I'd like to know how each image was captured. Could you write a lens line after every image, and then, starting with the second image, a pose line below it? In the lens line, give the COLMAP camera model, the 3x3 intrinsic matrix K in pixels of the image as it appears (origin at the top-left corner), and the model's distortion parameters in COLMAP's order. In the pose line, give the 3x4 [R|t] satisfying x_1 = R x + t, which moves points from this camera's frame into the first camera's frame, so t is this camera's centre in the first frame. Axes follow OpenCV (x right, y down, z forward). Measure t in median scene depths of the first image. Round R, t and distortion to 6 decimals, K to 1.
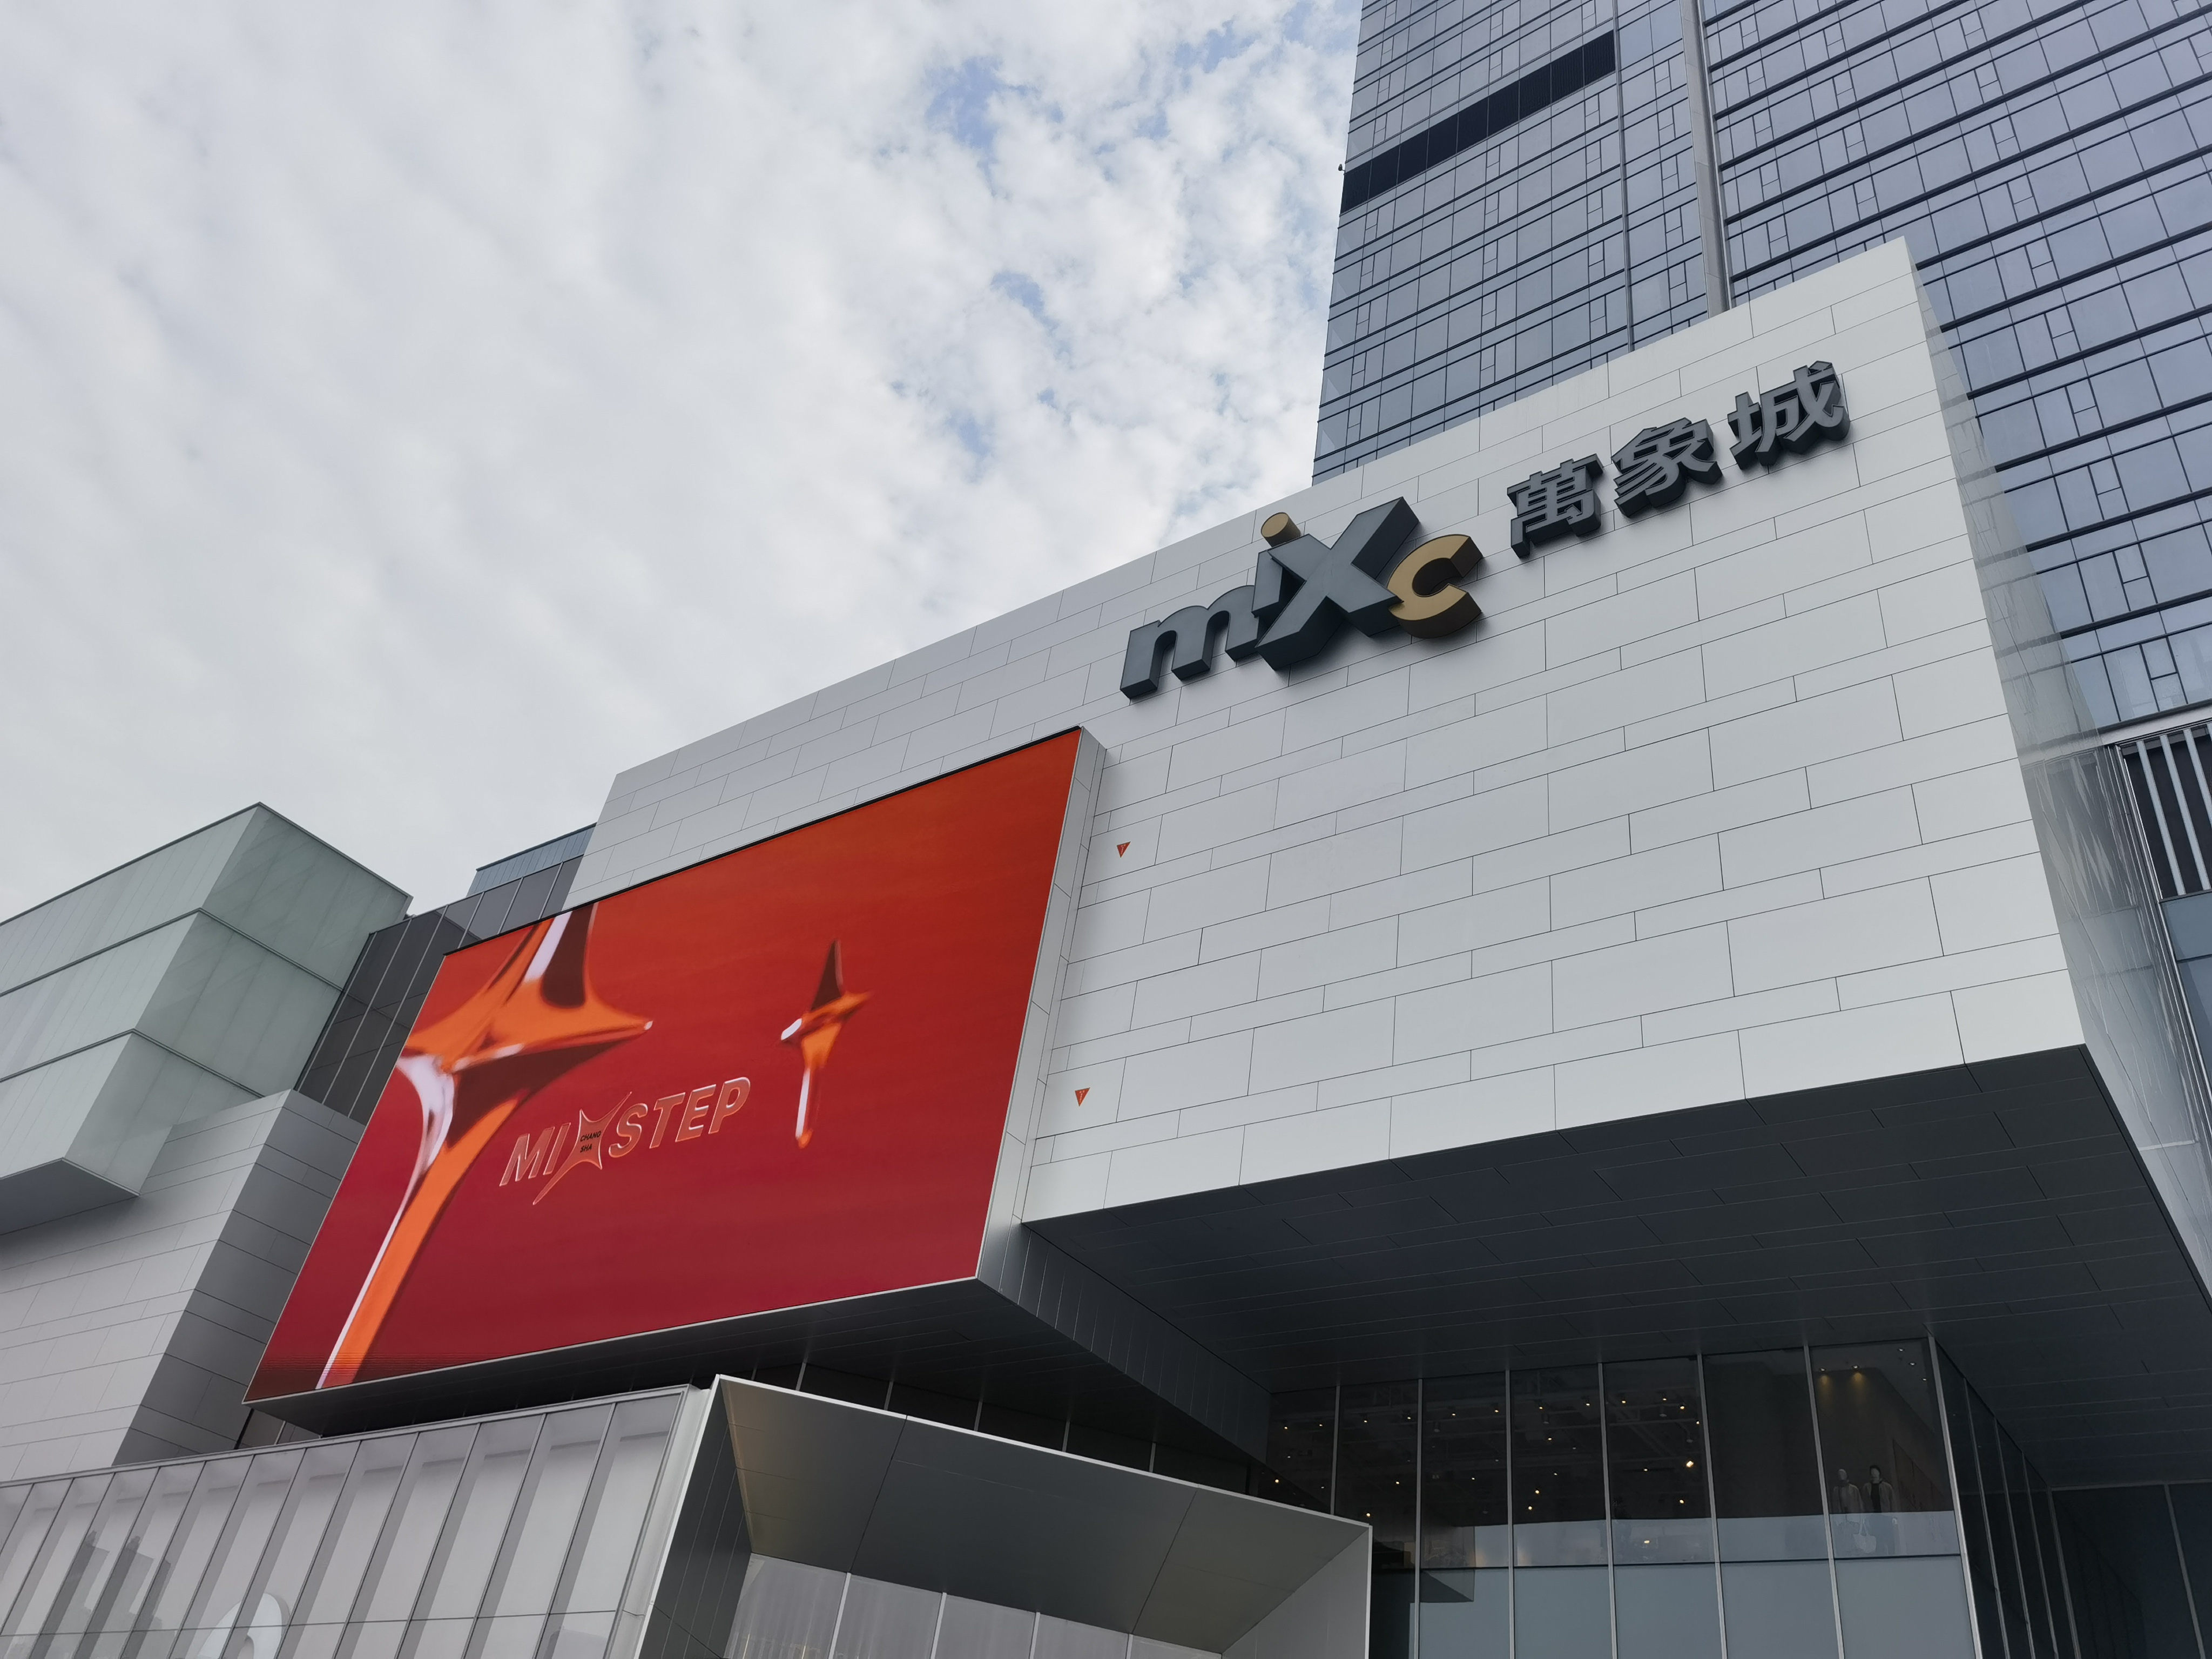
lens RADIAL K [[1713.9, 0, 1114.4], [0, 1713.9, 827.3], [0, 0, 1]] dist [0.047288, 0.007339]
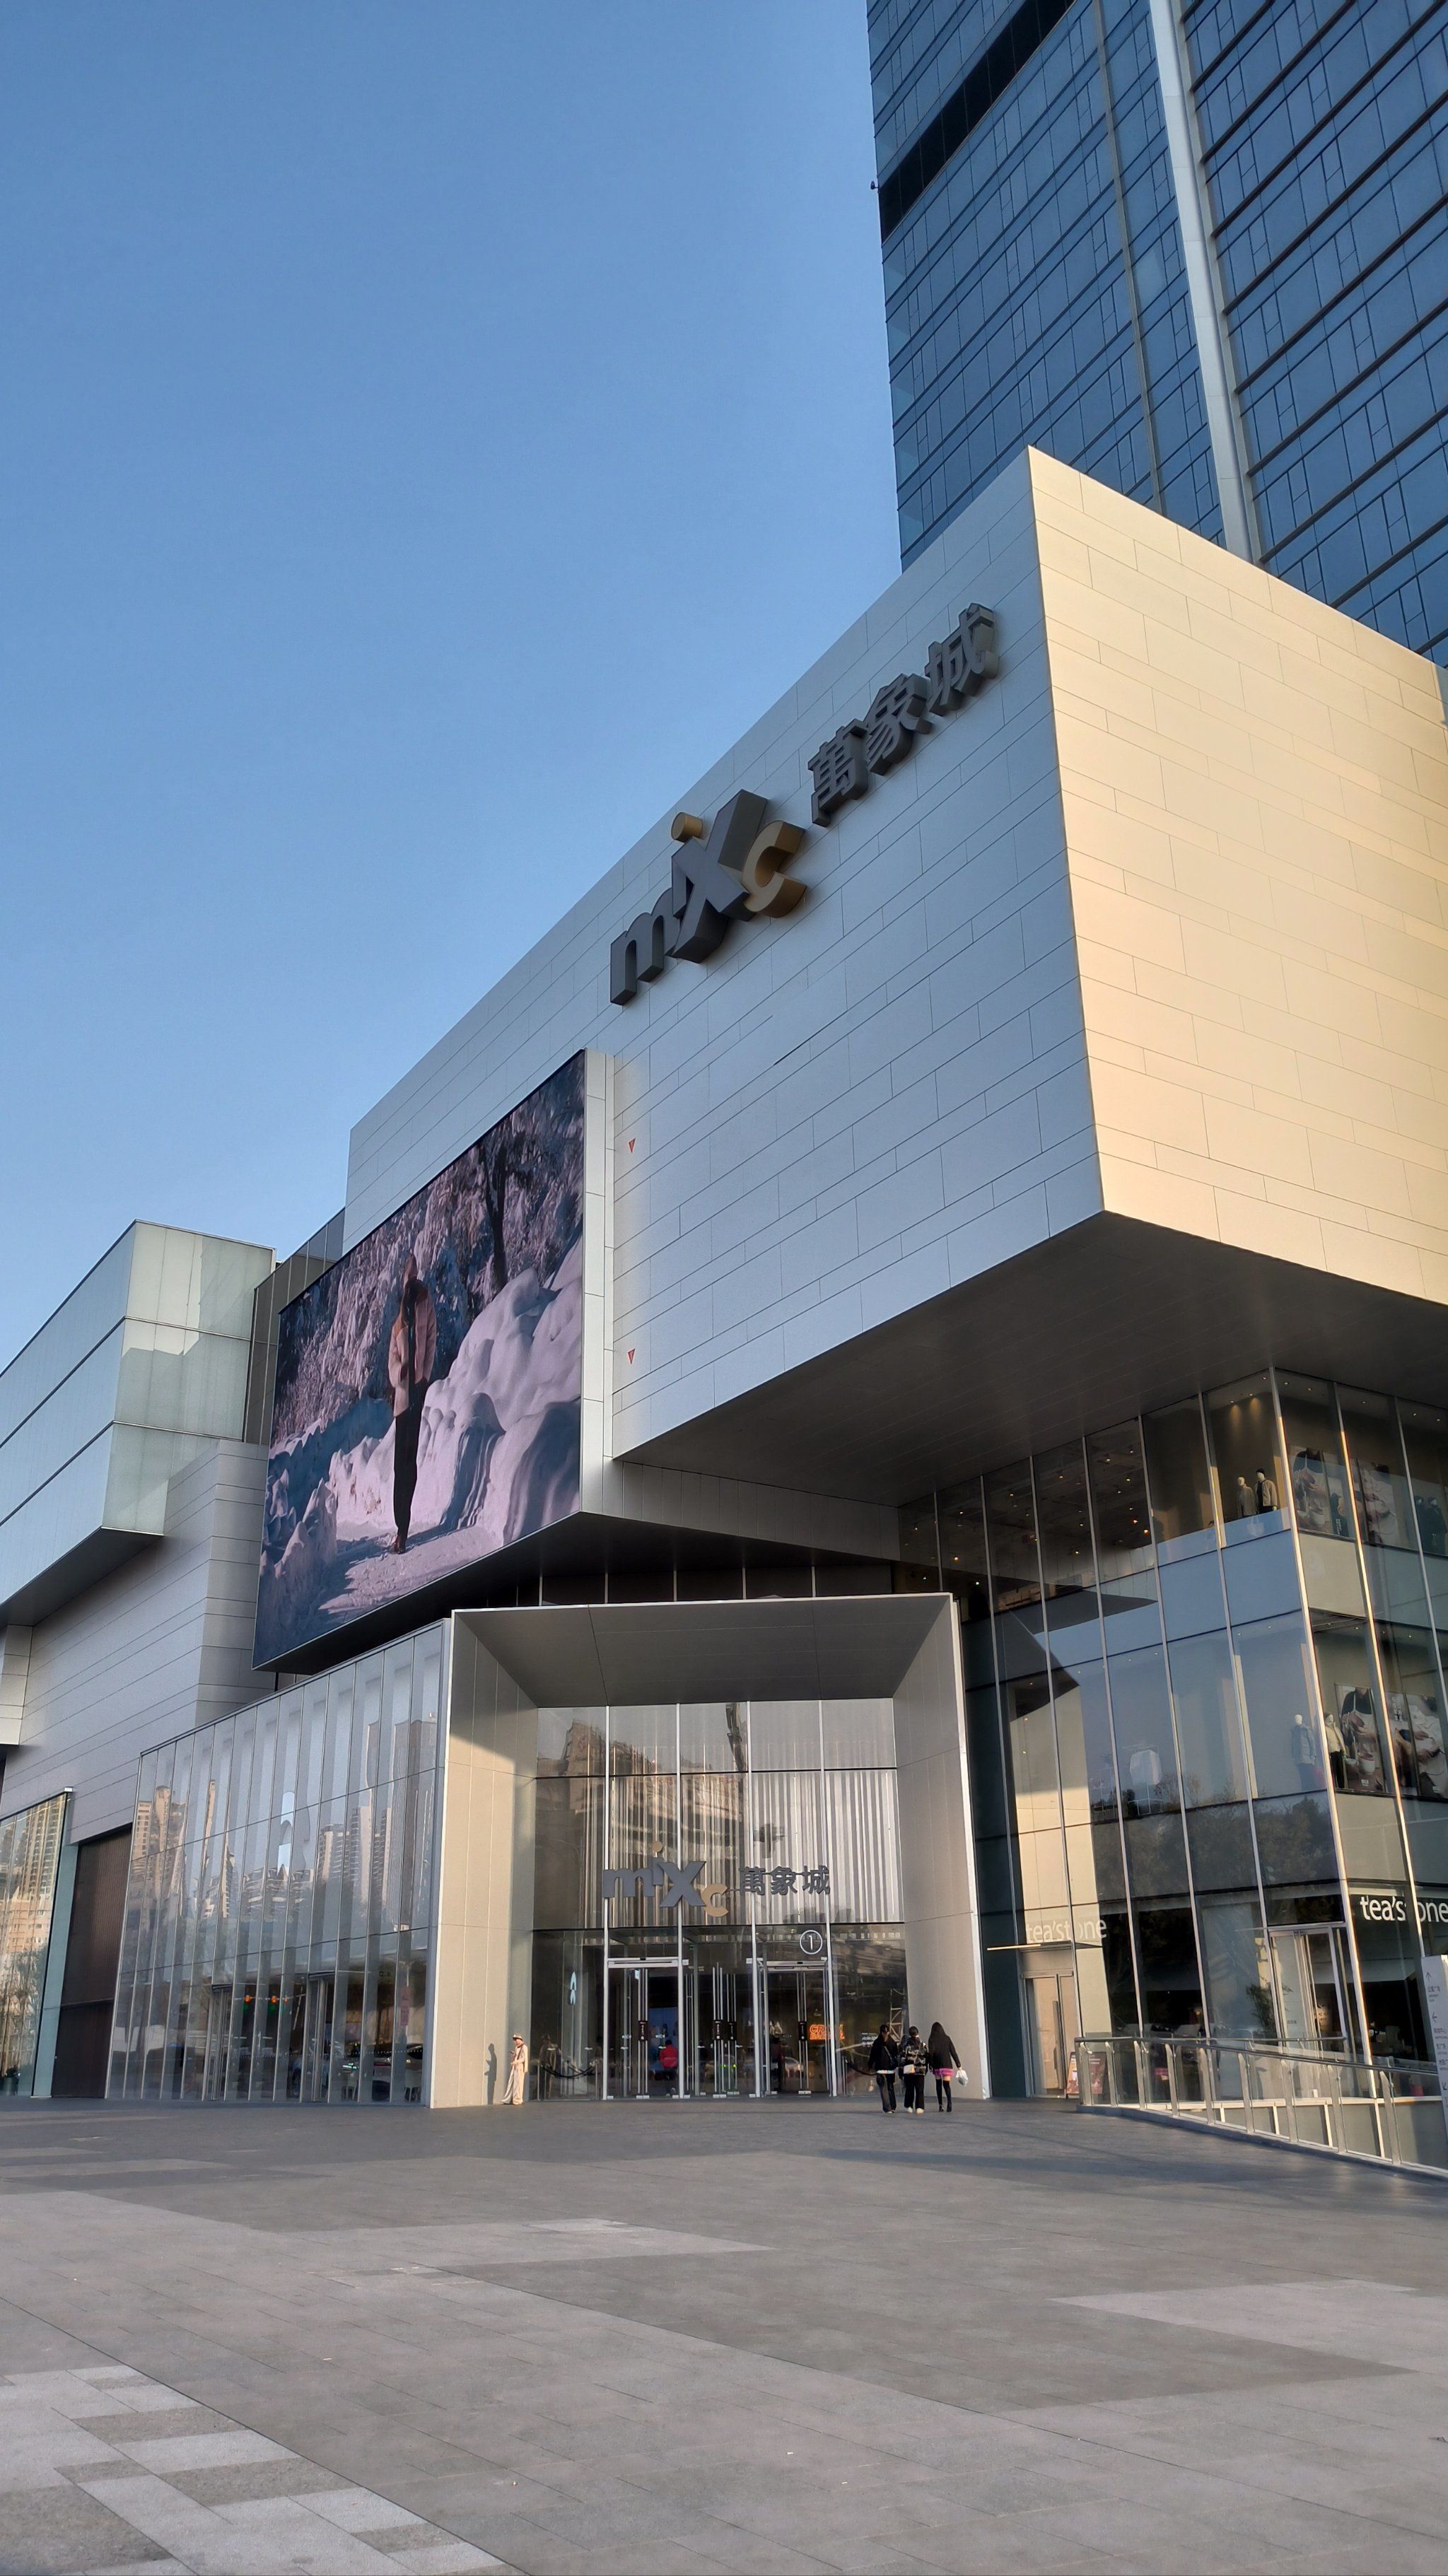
lens RADIAL K [[1932.0, 0, 714.4], [0, 1932.0, 1286.9], [0, 0, 1]] dist [0.013106, -0.001602]
pose [[0.909280, -0.273321, -0.313855, 0.466096], [0.341112, 0.921484, 0.185771, -0.130528], [0.238437, -0.275977, 0.931120, -0.313853]]
